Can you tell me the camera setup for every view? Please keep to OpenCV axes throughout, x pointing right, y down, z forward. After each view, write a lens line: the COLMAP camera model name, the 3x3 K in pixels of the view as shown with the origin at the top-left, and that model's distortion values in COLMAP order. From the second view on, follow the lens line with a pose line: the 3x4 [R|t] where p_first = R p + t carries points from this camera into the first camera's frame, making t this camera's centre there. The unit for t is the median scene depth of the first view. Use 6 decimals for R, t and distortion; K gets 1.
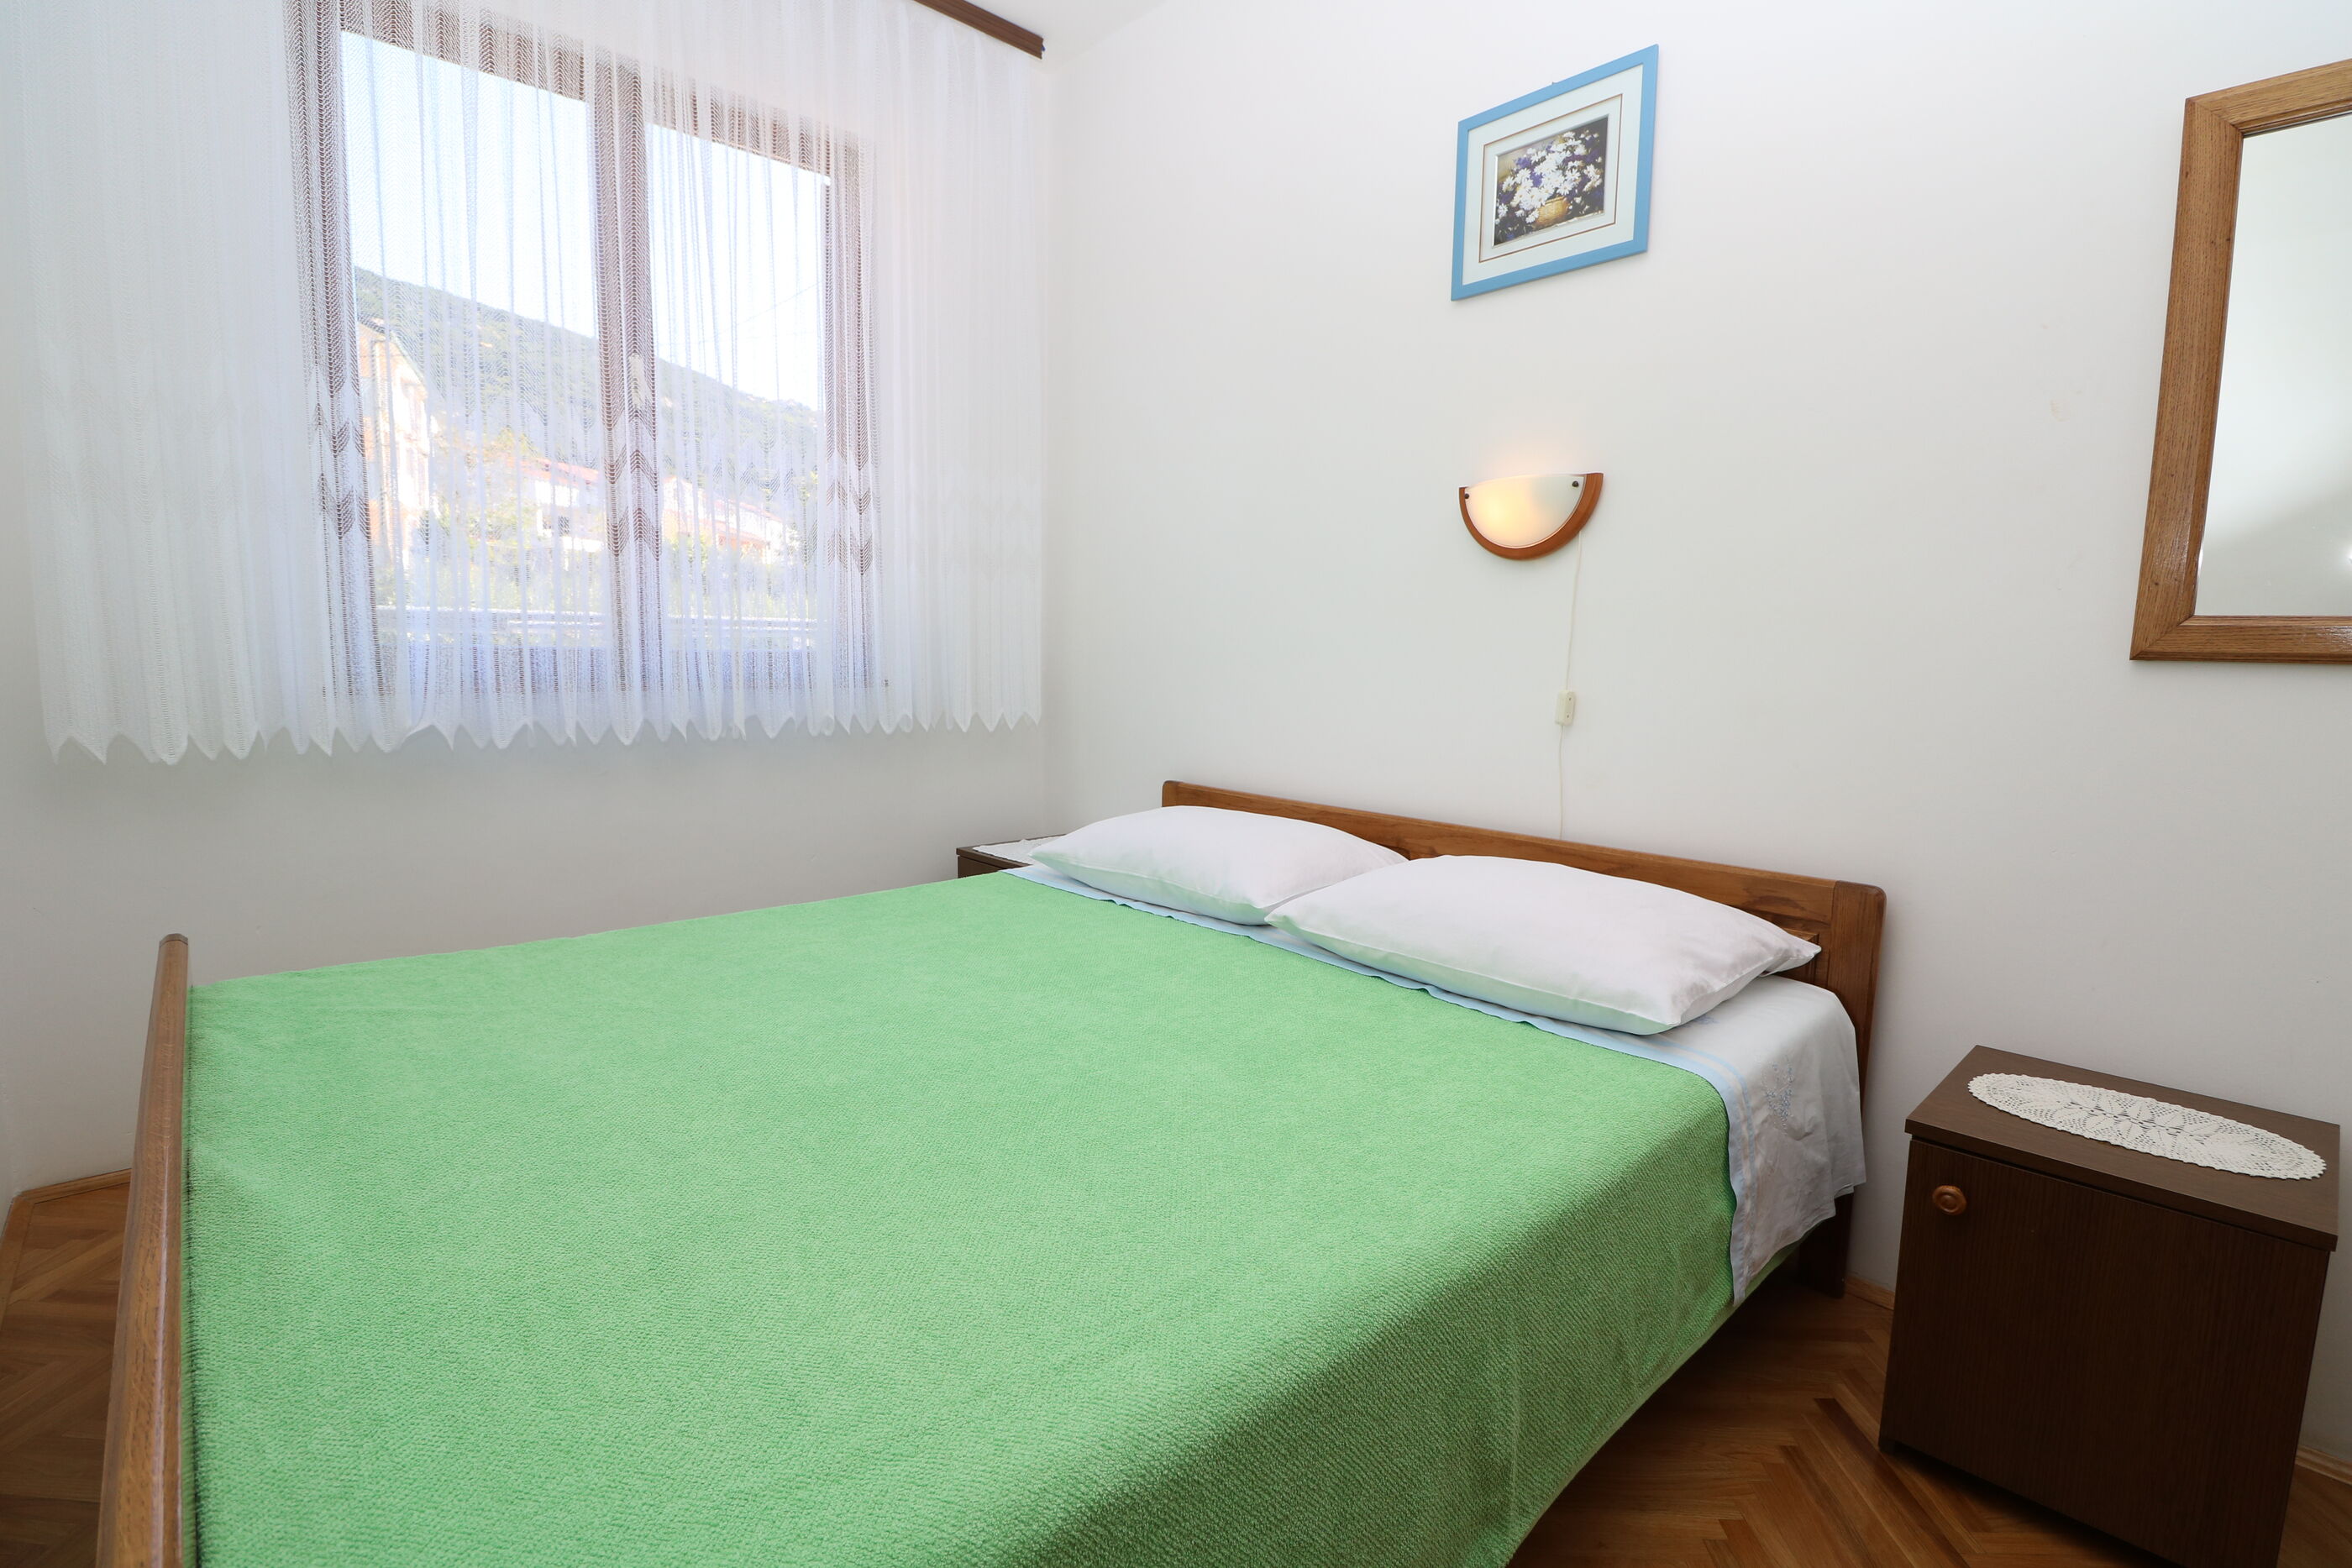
lens RADIAL K [[1090.6, 0, 1187.1], [0, 1090.6, 789.6], [0, 0, 1]] dist [-0.005988, -0.008947]
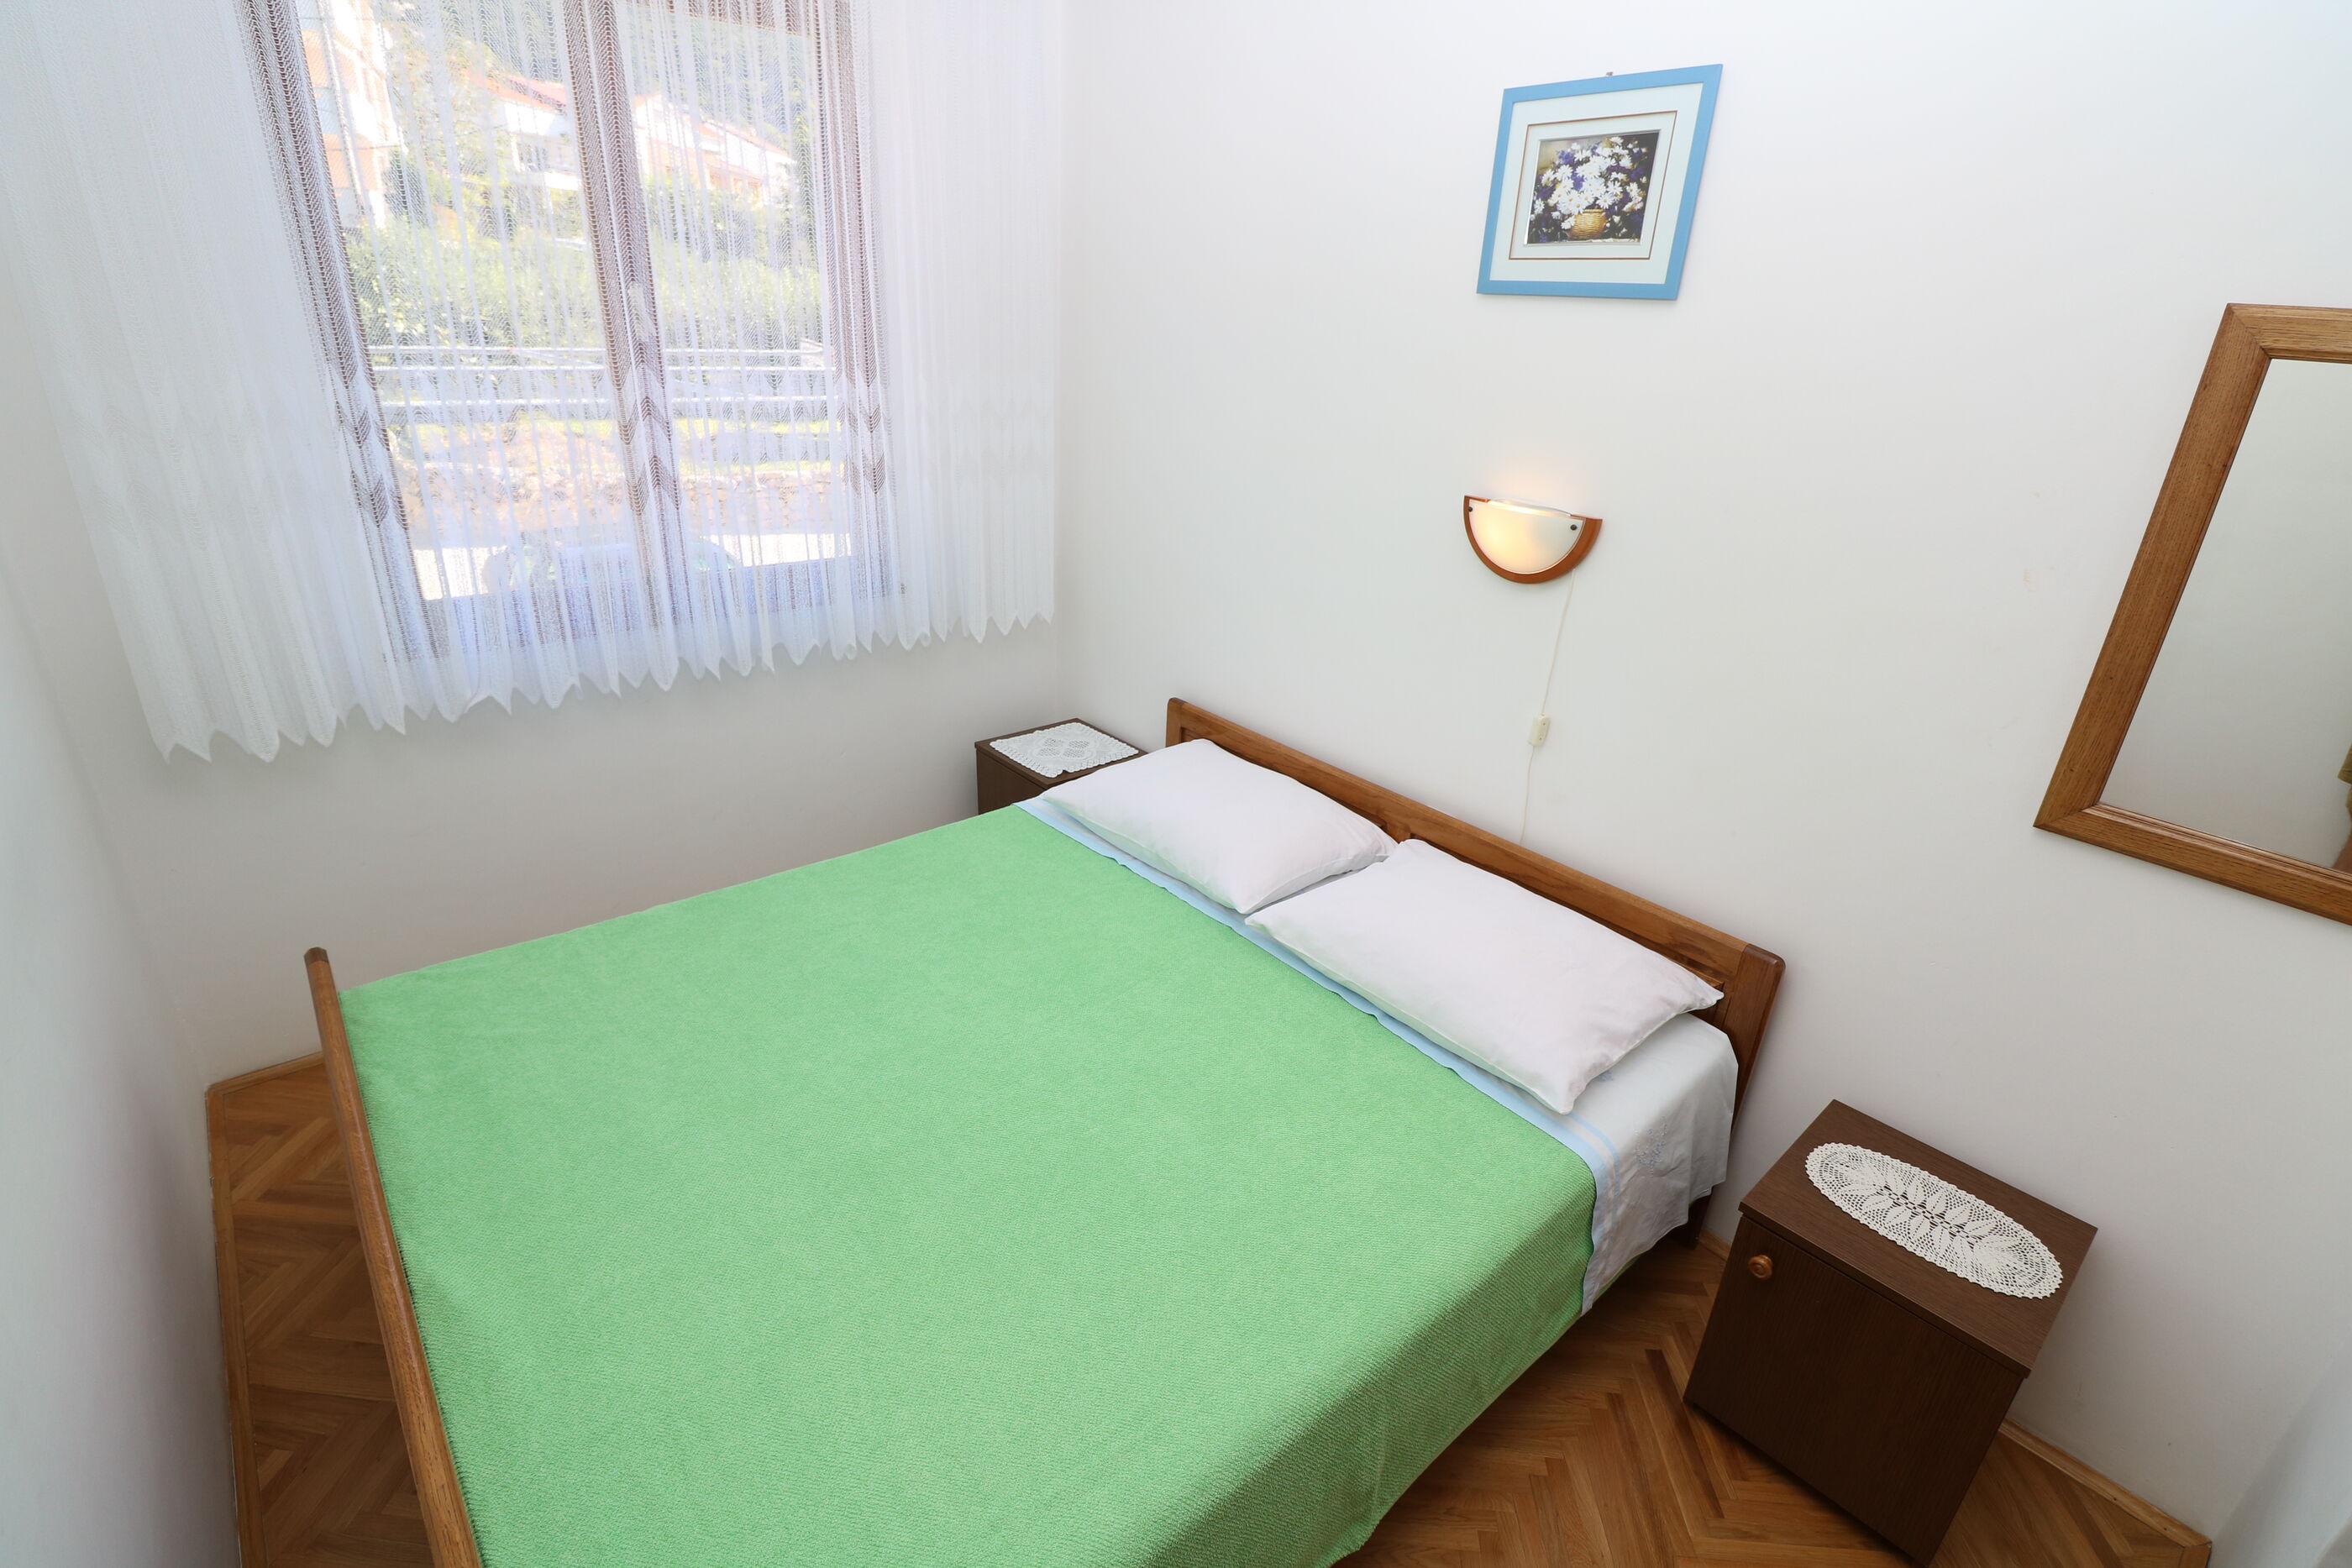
lens RADIAL K [[1090.6, 0, 1182.7], [0, 1090.6, 784.6], [0, 0, 1]] dist [-0.005988, -0.008947]
pose [[0.999058, 0.039387, -0.018195, 0.020947], [-0.032737, 0.959549, 0.279633, -0.323353], [0.028473, -0.278774, 0.959935, -0.050687]]
